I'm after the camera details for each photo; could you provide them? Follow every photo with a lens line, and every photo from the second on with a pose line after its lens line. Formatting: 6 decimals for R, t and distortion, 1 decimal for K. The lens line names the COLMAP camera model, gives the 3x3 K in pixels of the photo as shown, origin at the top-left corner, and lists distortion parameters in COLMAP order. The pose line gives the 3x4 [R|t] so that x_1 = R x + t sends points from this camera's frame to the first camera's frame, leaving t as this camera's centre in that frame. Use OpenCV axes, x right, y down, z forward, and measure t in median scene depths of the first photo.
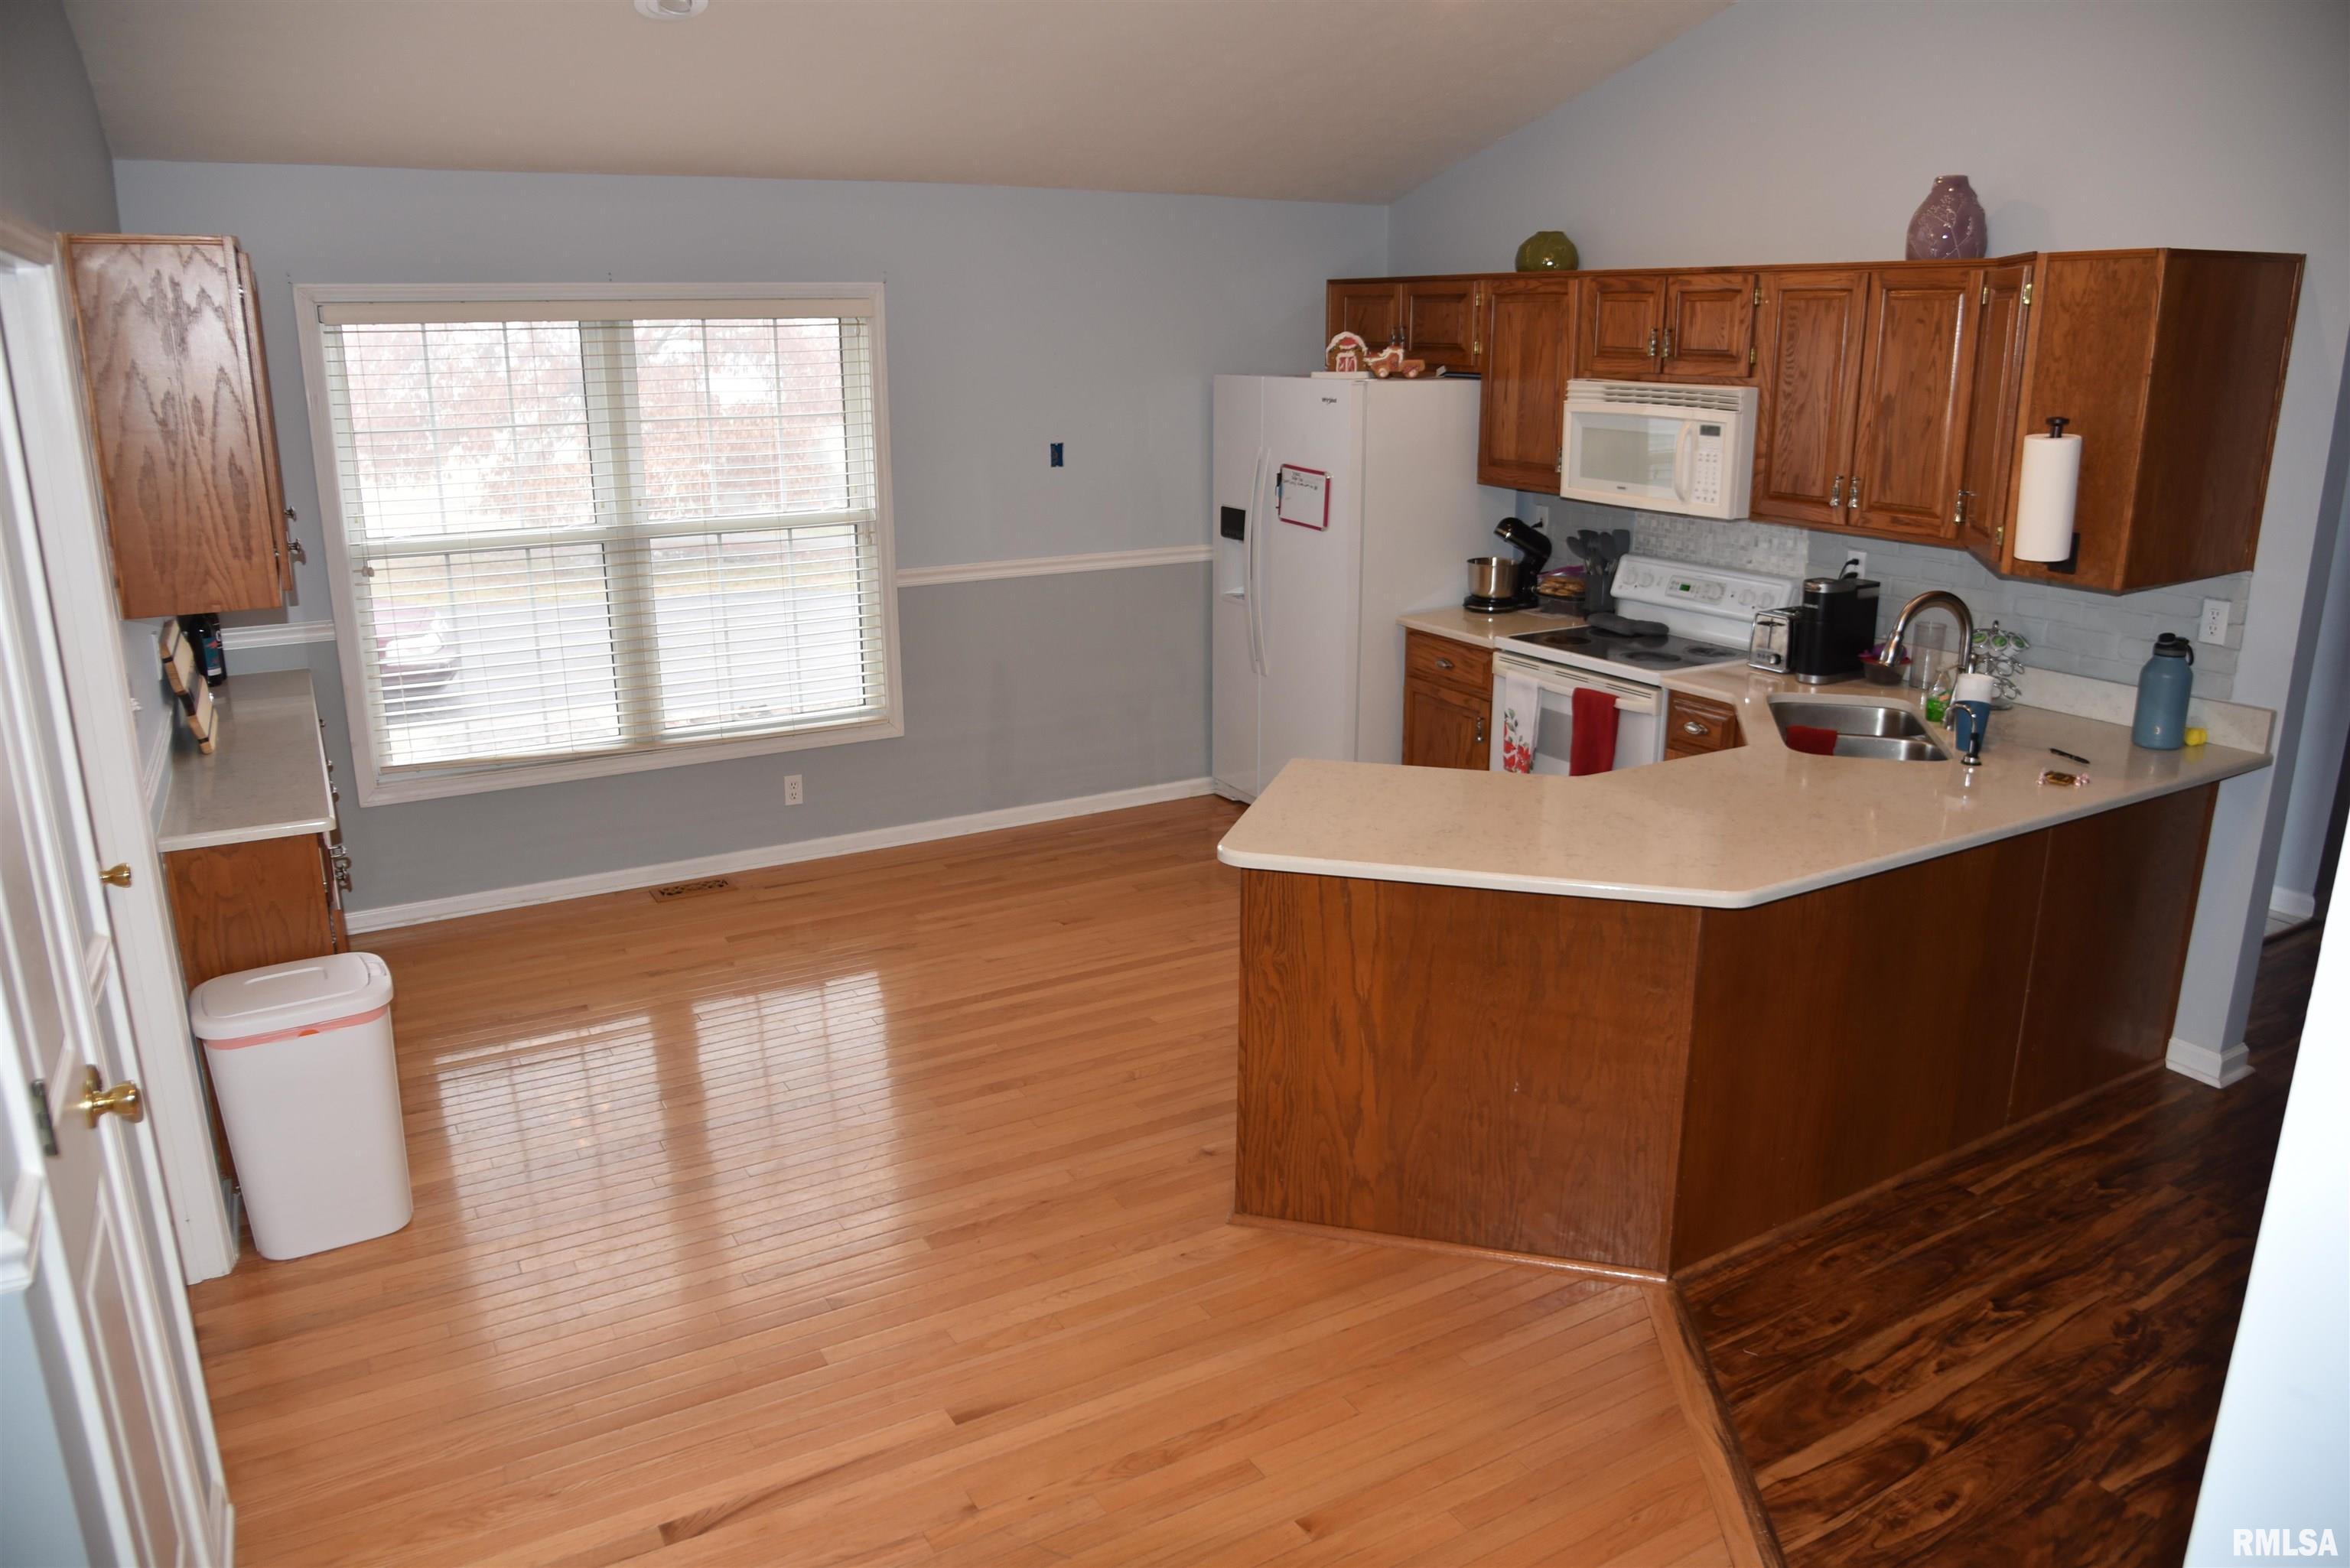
lens RADIAL K [[1605.7, 0, 1170.1], [0, 1605.7, 788.9], [0, 0, 1]] dist [-0.101500, 0.048867]
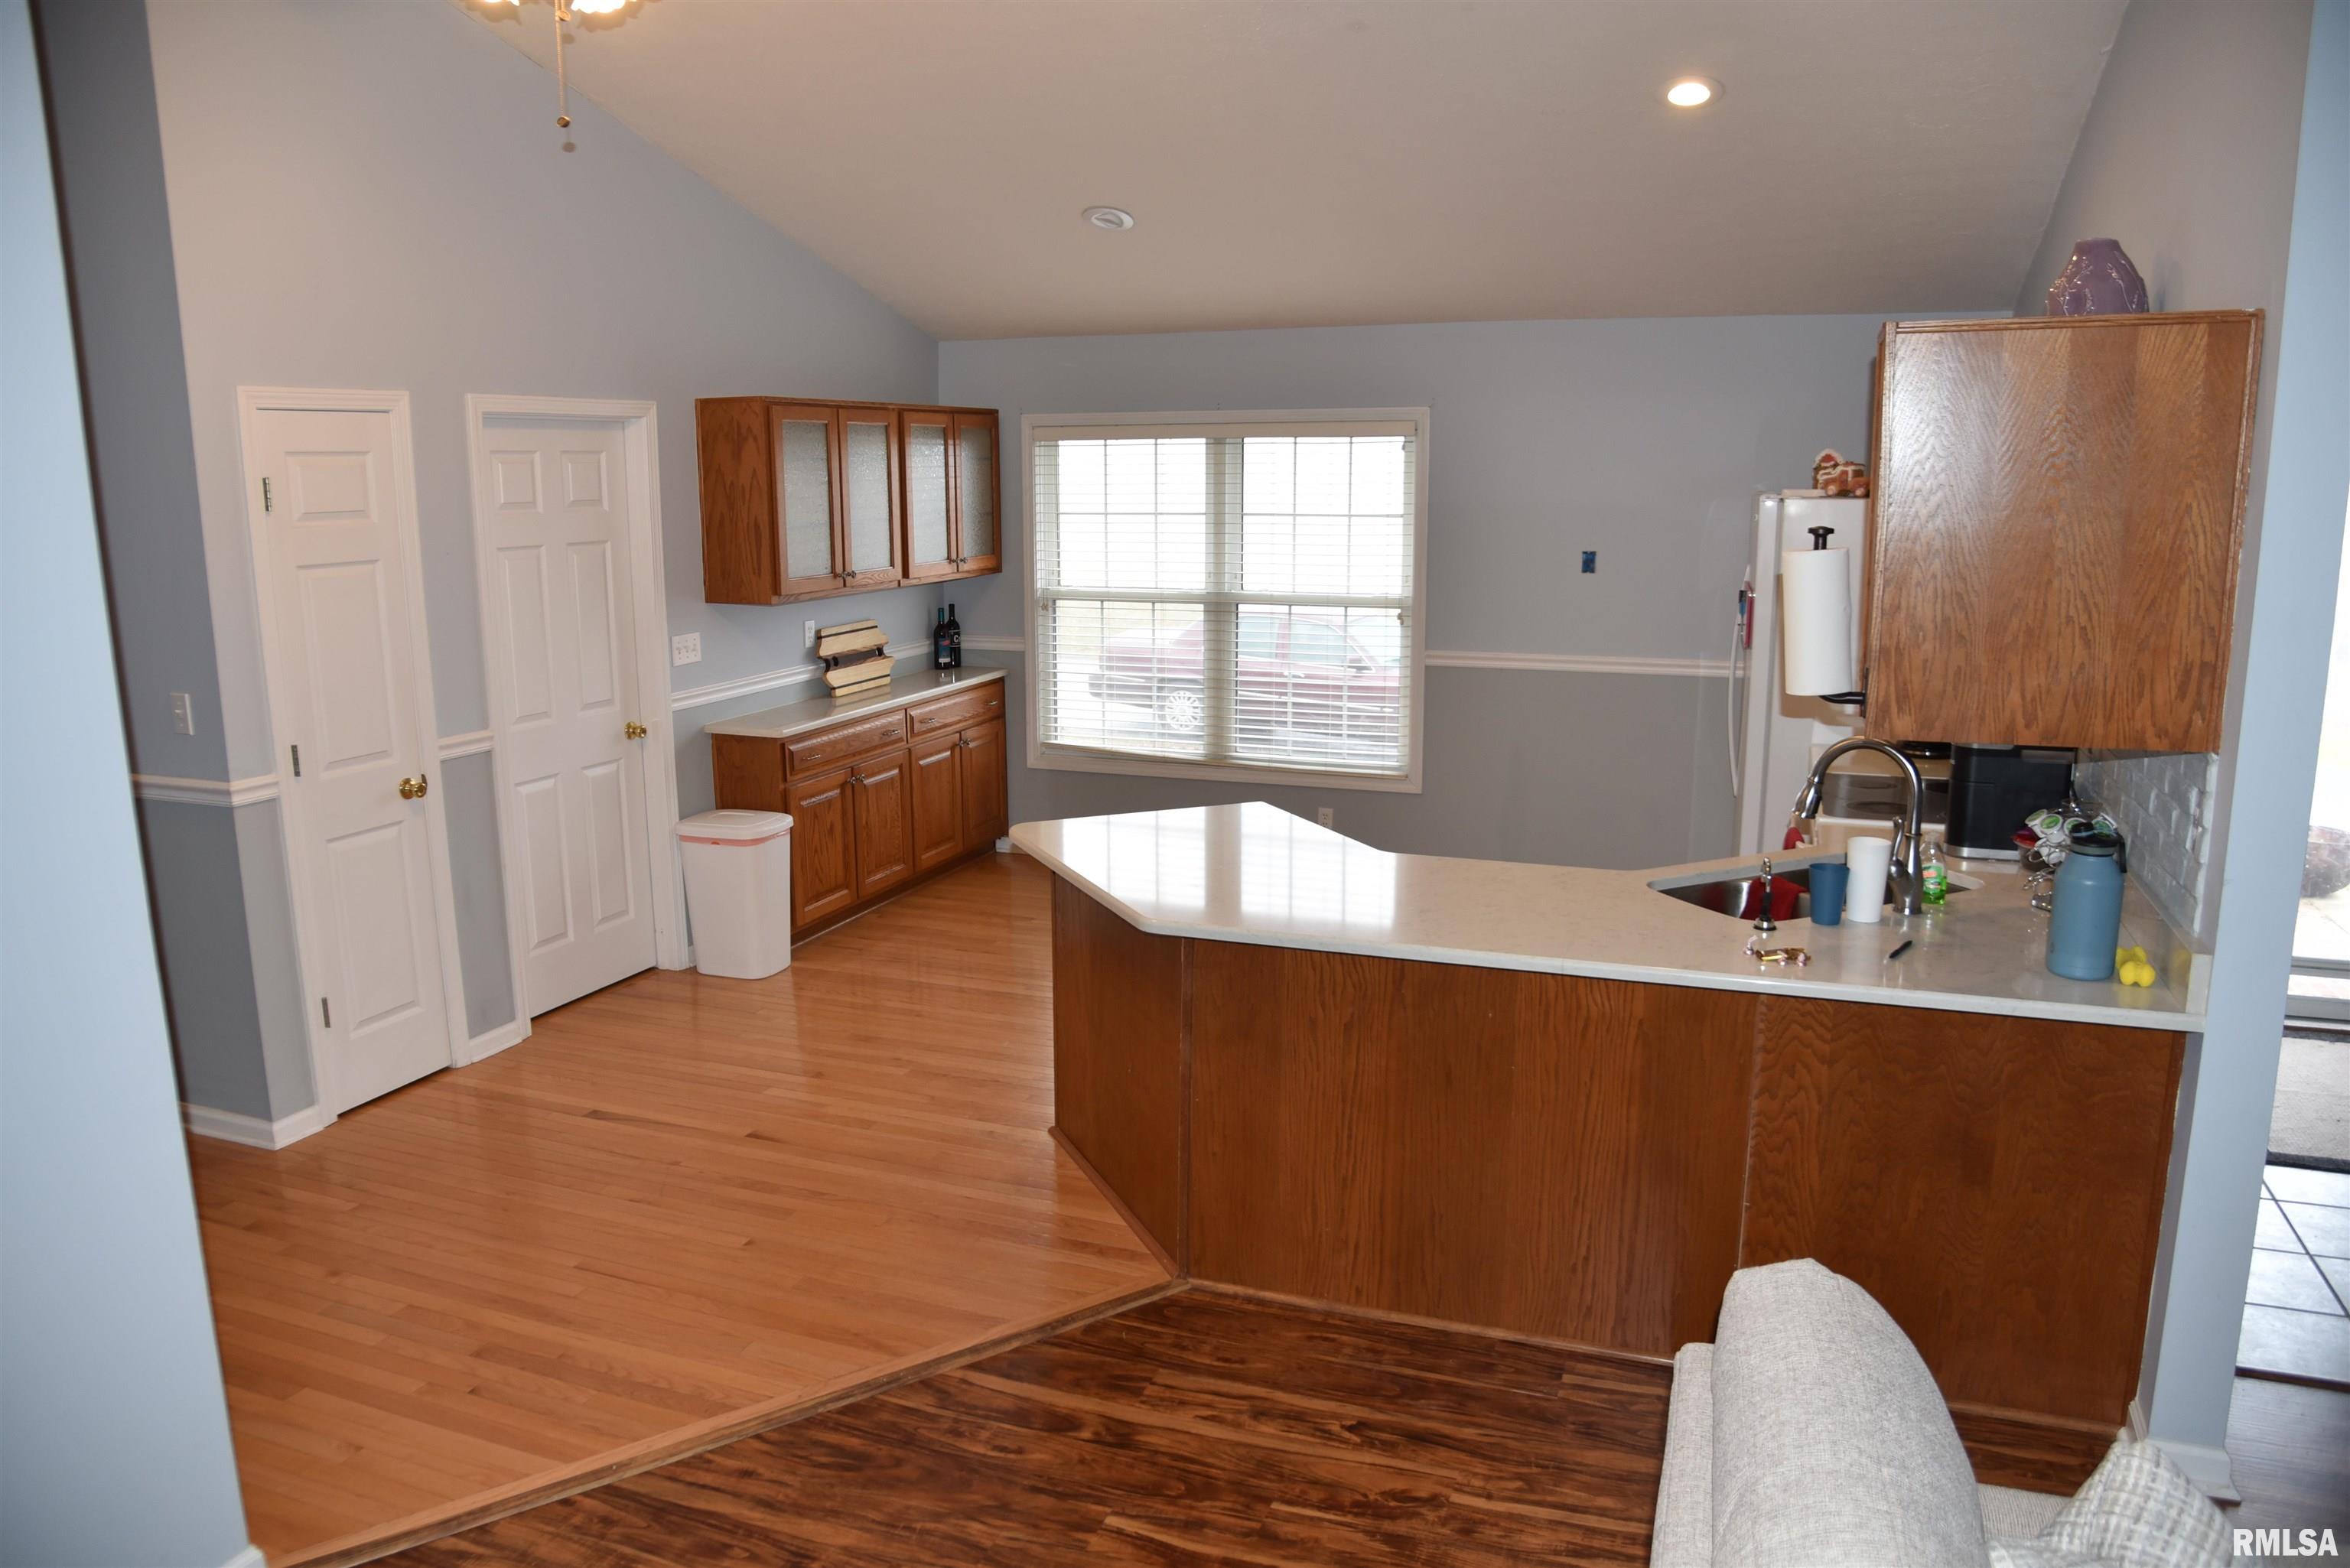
lens RADIAL K [[1605.7, 0, 1166.3], [0, 1605.7, 778.2], [0, 0, 1]] dist [-0.101500, 0.048867]
pose [[0.627368, 0.148266, -0.764478, 1.076233], [-0.205524, 0.978425, 0.021097, -0.054329], [0.751112, 0.143883, 0.644304, 0.209263]]
